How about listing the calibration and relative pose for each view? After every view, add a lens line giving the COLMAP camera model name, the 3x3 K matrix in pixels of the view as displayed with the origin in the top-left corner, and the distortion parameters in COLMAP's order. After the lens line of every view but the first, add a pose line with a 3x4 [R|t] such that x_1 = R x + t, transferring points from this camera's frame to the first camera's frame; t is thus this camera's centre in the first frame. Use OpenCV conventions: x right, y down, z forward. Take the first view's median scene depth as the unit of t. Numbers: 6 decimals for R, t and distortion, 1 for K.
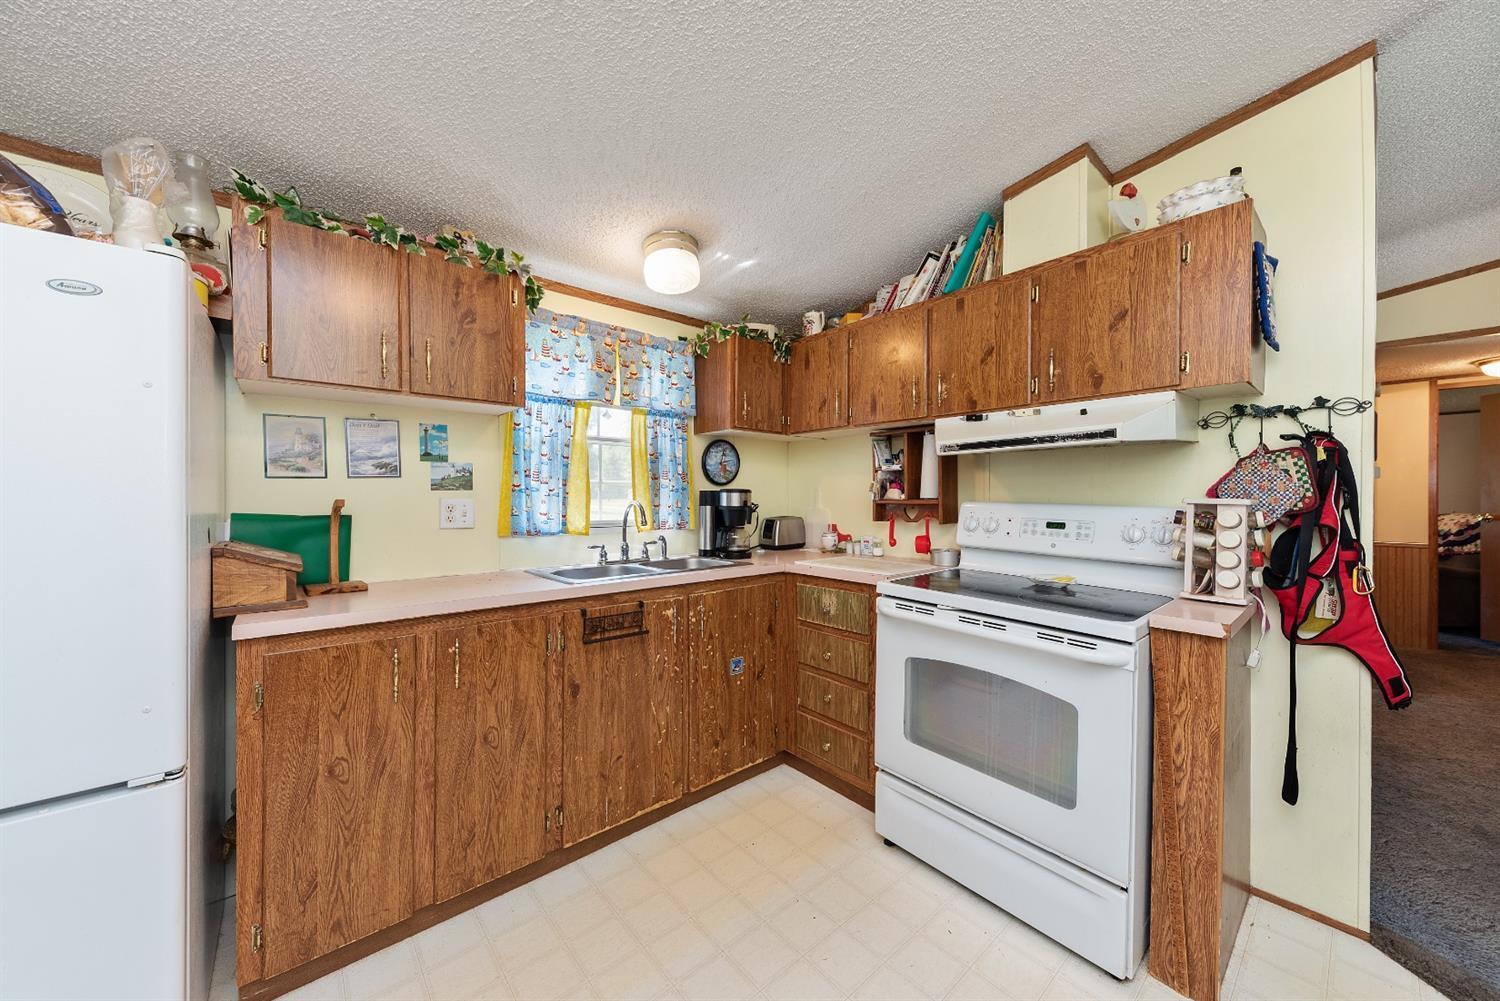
lens RADIAL K [[522.0, 0, 763.1], [0, 522.0, 492.0], [0, 0, 1]] dist [0.012431, -0.003583]
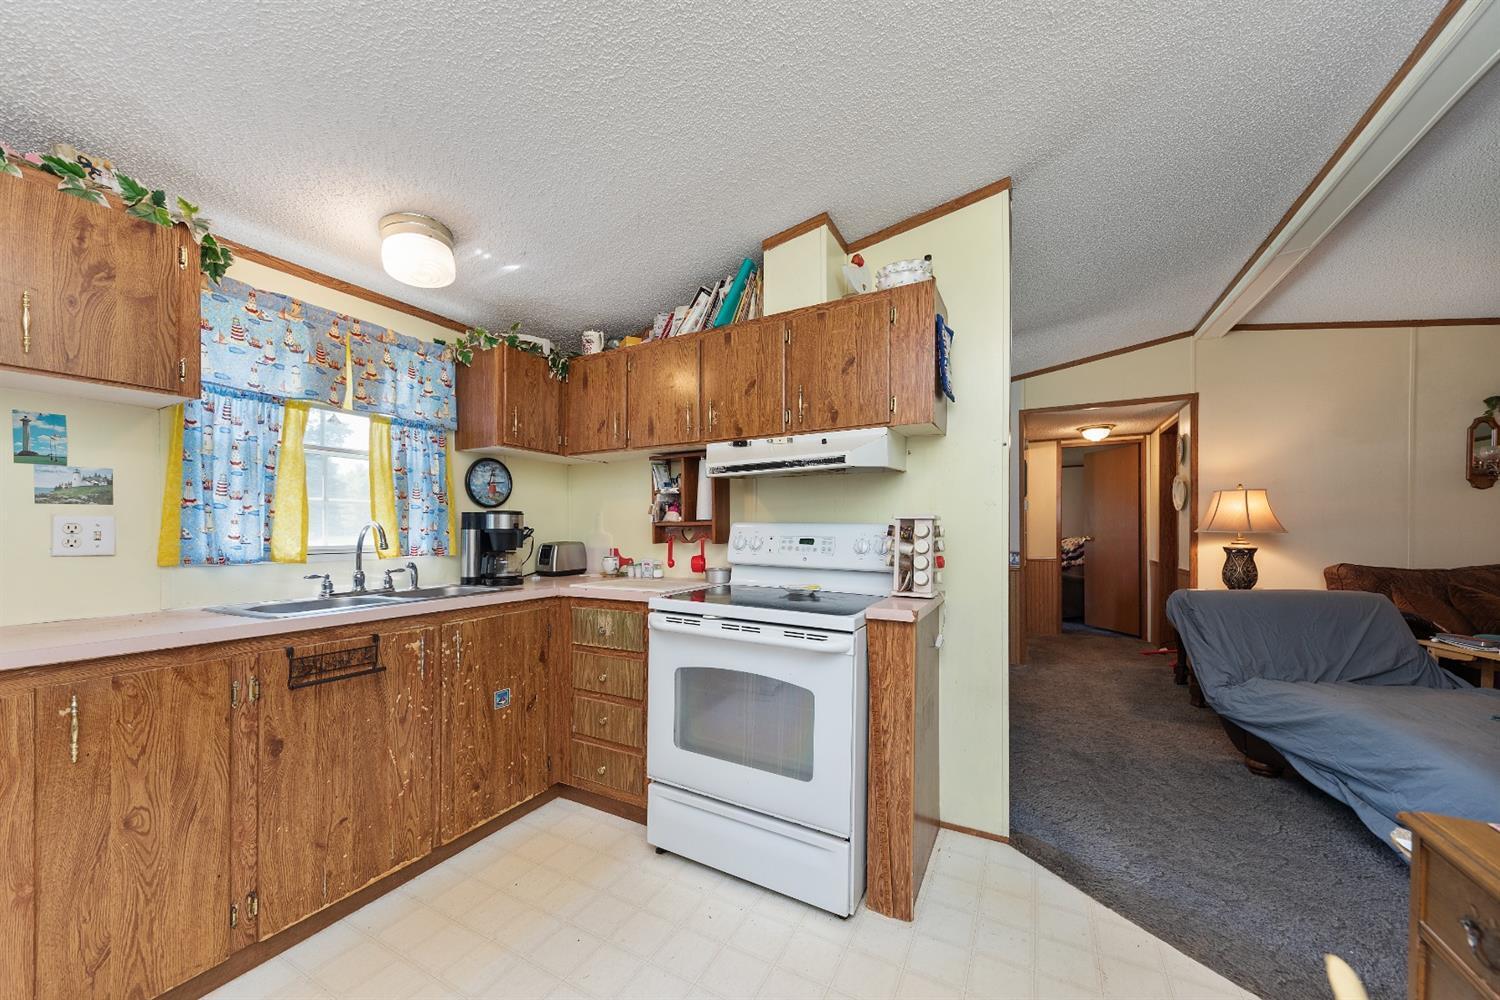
lens RADIAL K [[522.0, 0, 767.0], [0, 522.0, 537.4], [0, 0, 1]] dist [0.012431, -0.003583]
pose [[0.939613, 0.000388, 0.342238, 0.078392], [0.000857, 0.999994, -0.003487, 0.052709], [-0.342237, 0.003570, 0.939607, -0.039057]]
